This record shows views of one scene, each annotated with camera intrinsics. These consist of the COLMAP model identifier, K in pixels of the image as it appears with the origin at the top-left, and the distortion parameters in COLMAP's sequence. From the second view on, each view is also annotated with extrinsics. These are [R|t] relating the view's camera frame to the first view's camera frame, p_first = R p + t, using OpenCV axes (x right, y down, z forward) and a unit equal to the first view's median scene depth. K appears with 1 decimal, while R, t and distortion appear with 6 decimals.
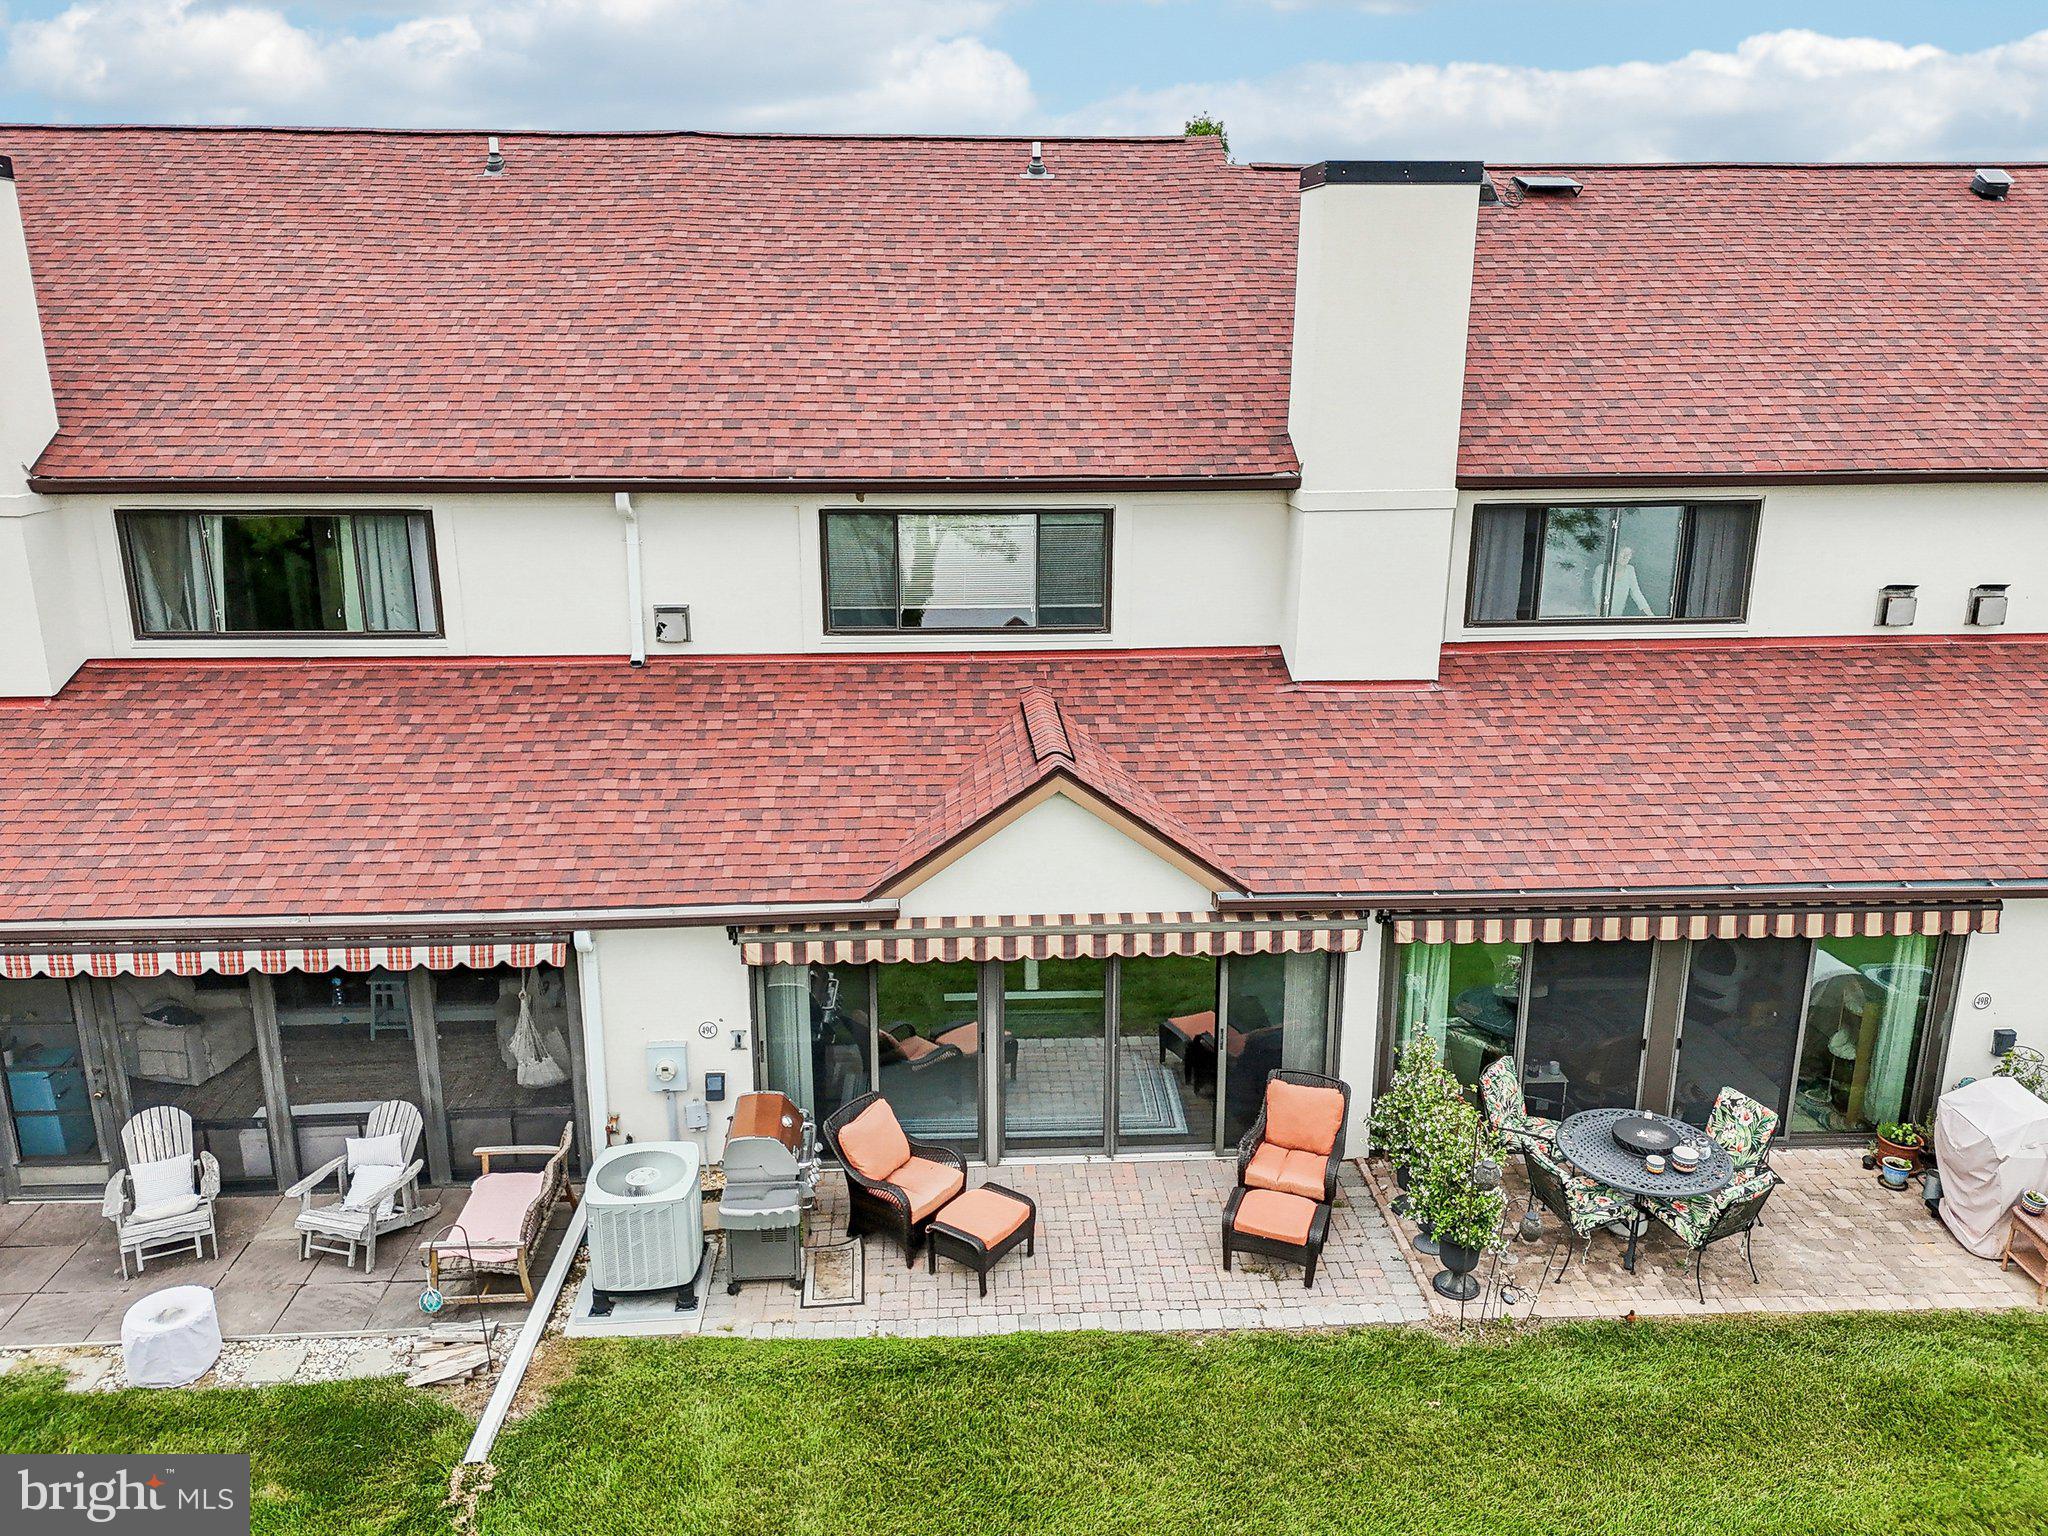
lens RADIAL K [[1520.2, 0, 1014.1], [0, 1520.2, 794.9], [0, 0, 1]] dist [0.082678, -0.090184]
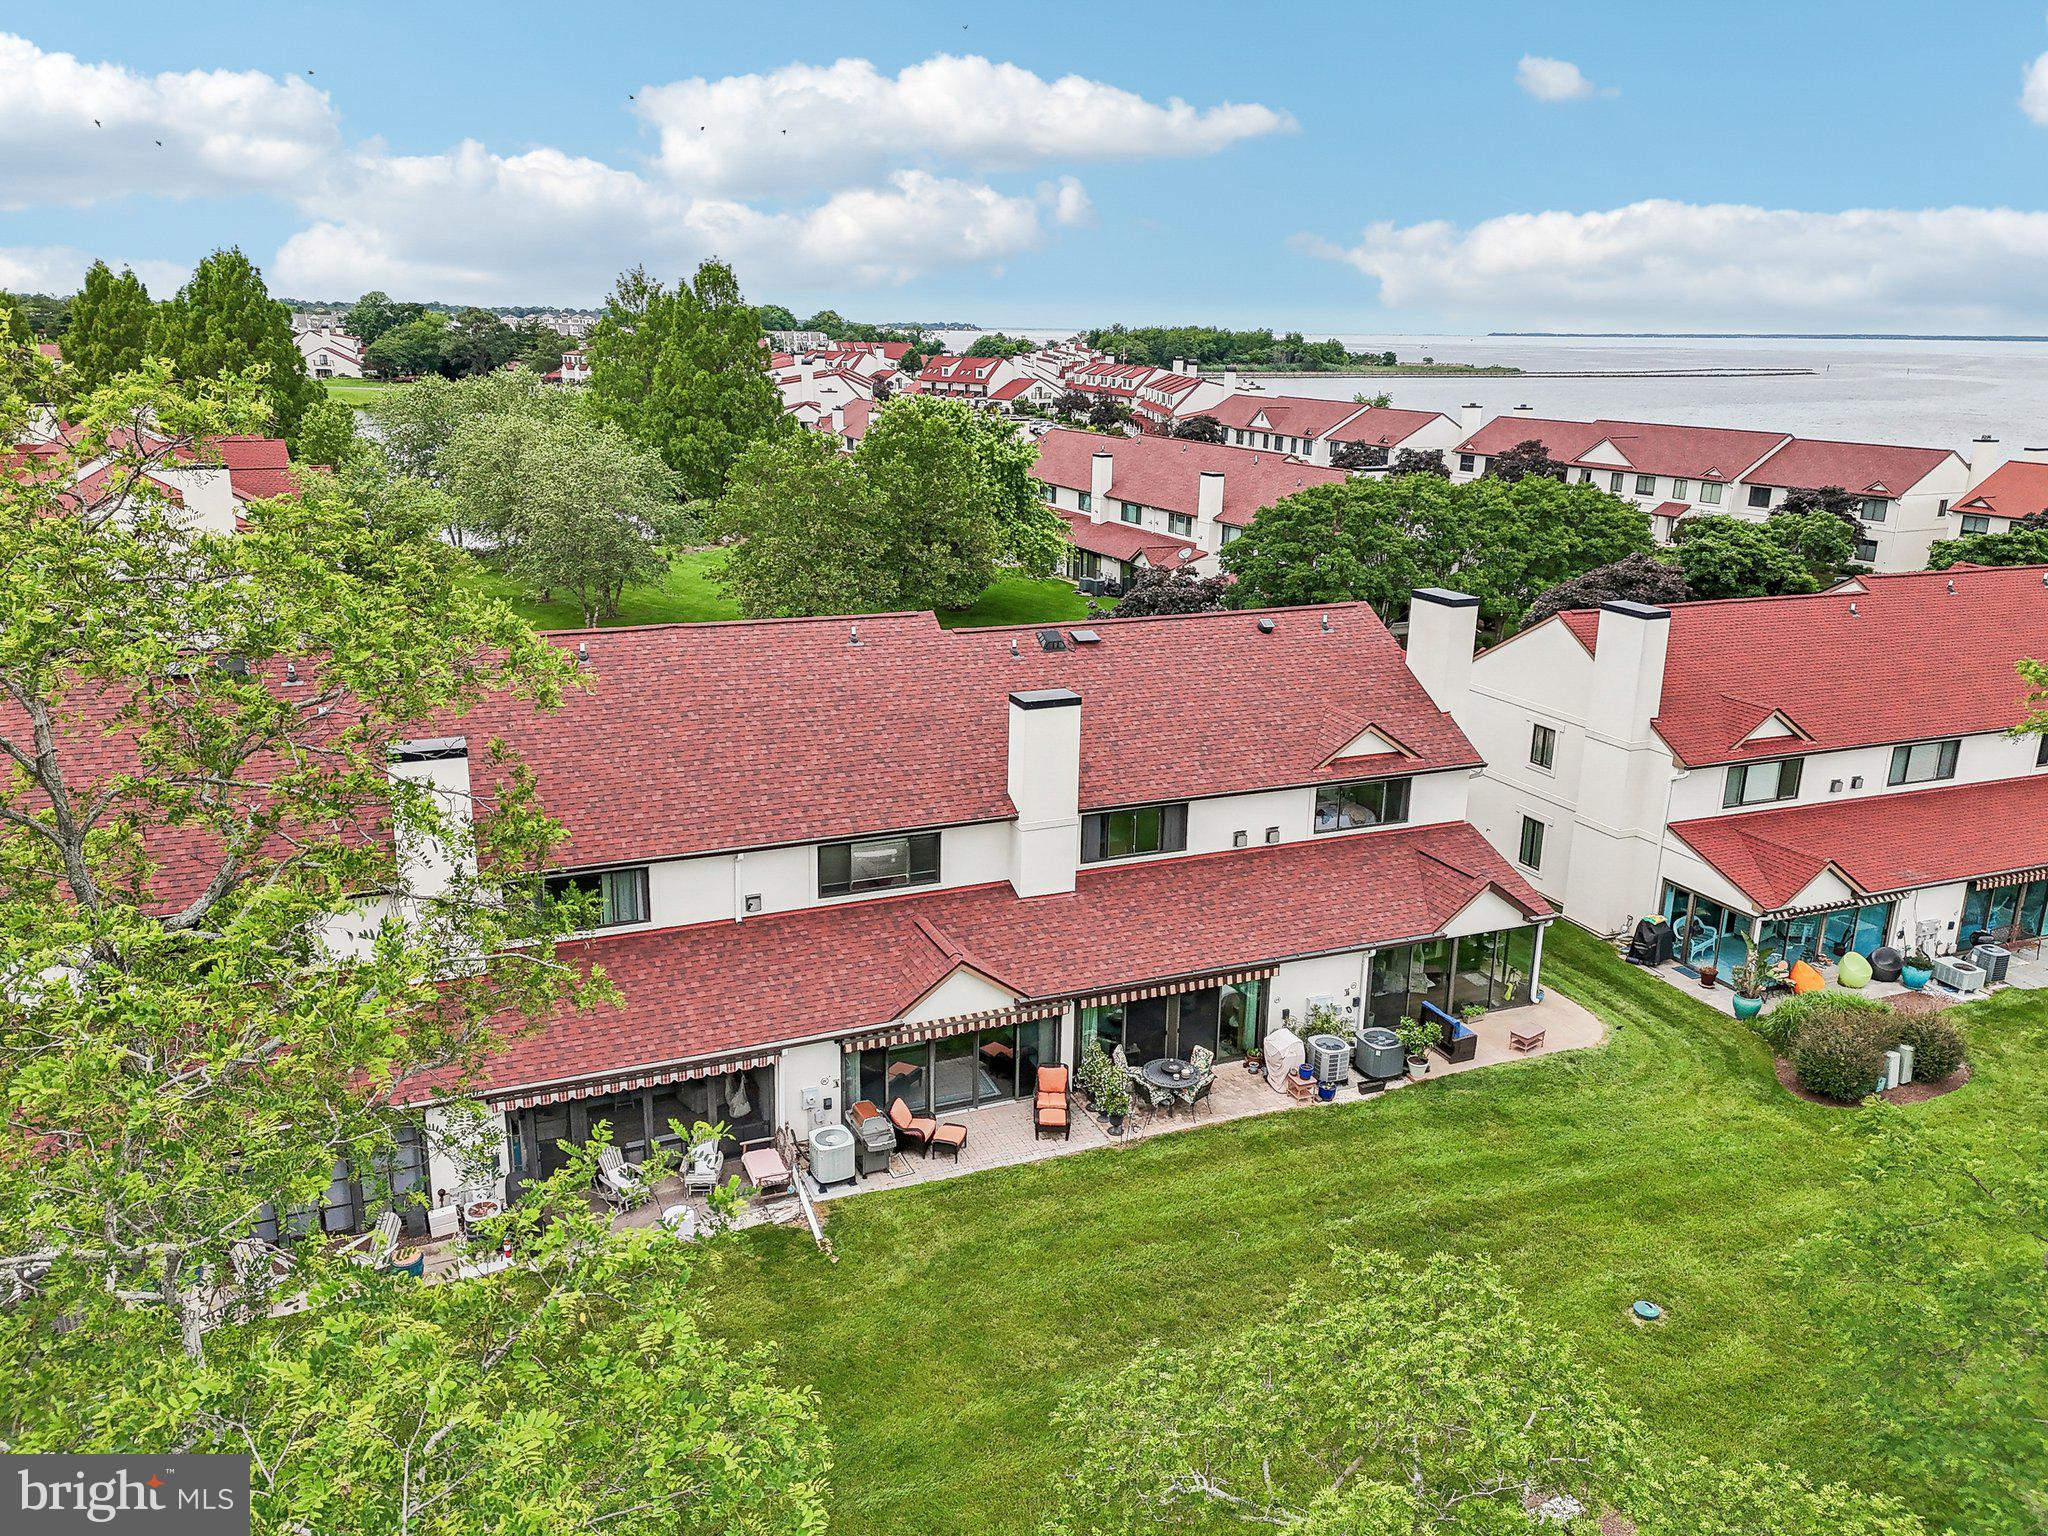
lens RADIAL K [[1520.2, 0, 1014.1], [0, 1520.2, 794.9], [0, 0, 1]] dist [0.082678, -0.090184]
pose [[0.940333, -0.086049, 0.329195, -0.693955], [0.082516, 0.996283, 0.024717, -0.346716], [-0.330099, 0.003922, 0.943938, -1.447671]]
